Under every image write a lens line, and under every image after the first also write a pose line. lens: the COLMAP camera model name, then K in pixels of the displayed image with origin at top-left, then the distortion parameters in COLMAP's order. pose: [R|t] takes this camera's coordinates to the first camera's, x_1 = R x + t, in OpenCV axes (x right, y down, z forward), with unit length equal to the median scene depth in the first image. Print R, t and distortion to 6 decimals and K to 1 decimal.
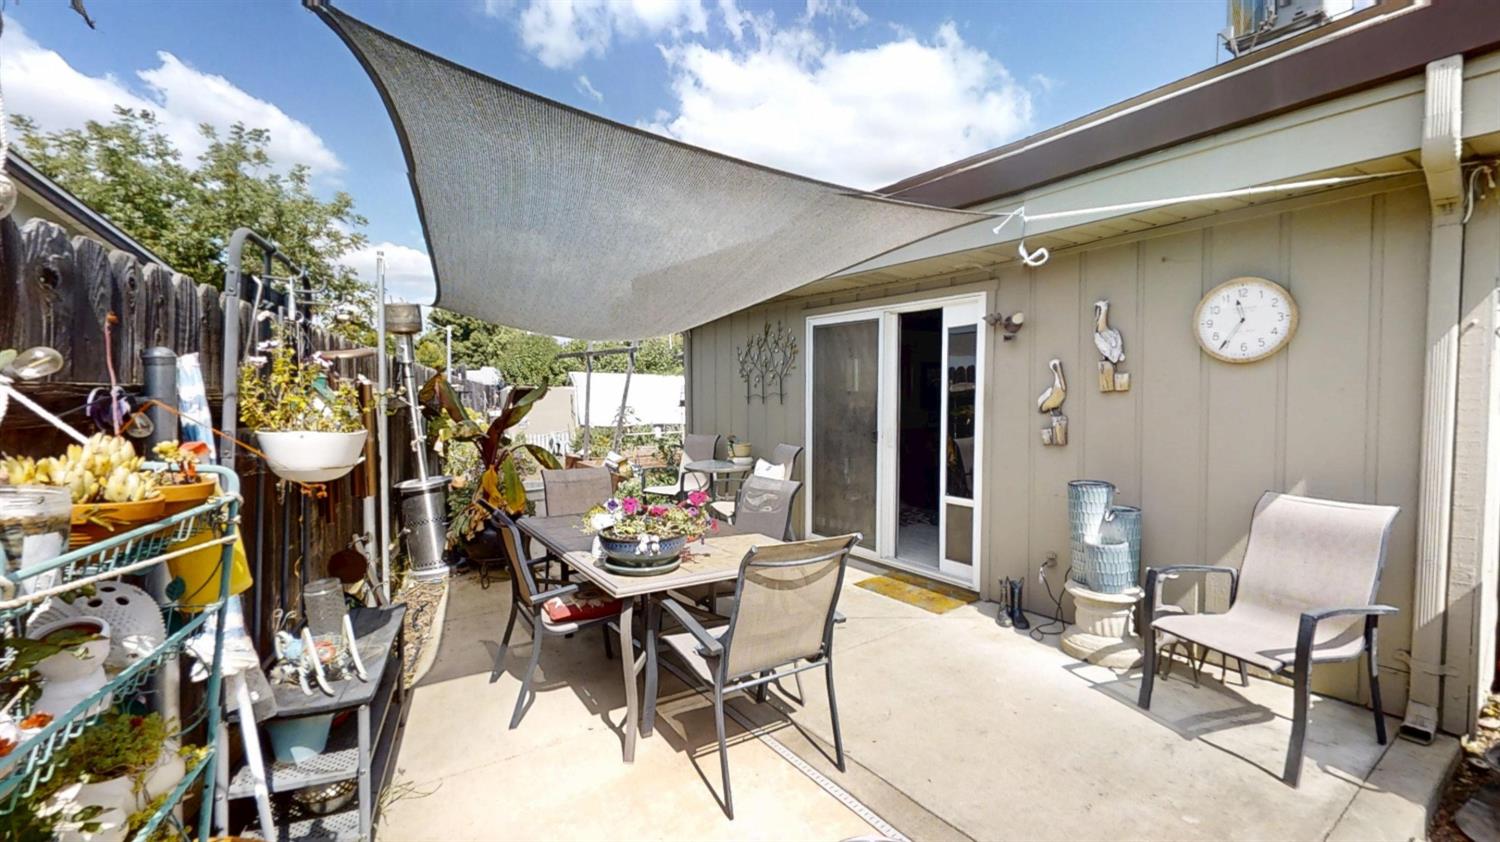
lens RADIAL K [[549.2, 0, 751.5], [0, 549.2, 425.8], [0, 0, 1]] dist [-0.000579, 0.000079]
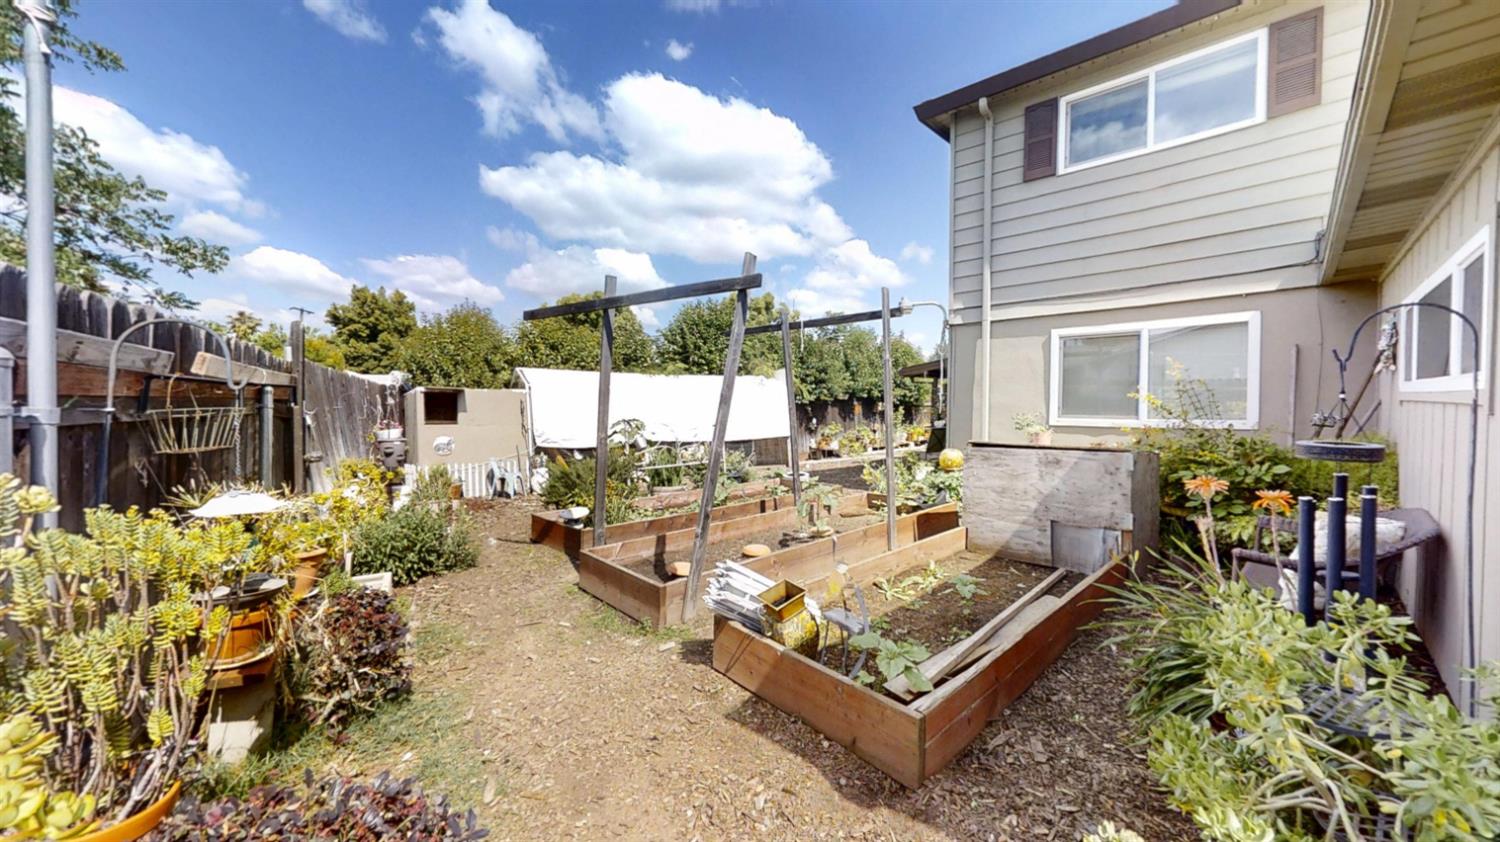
lens RADIAL K [[549.2, 0, 751.5], [0, 549.2, 425.8], [0, 0, 1]] dist [-0.000579, 0.000079]
pose [[0.992597, -0.005462, 0.121332, -0.114447], [0.007160, 0.999882, -0.013567, -0.013888], [-0.121244, 0.014335, 0.992519, 0.268903]]
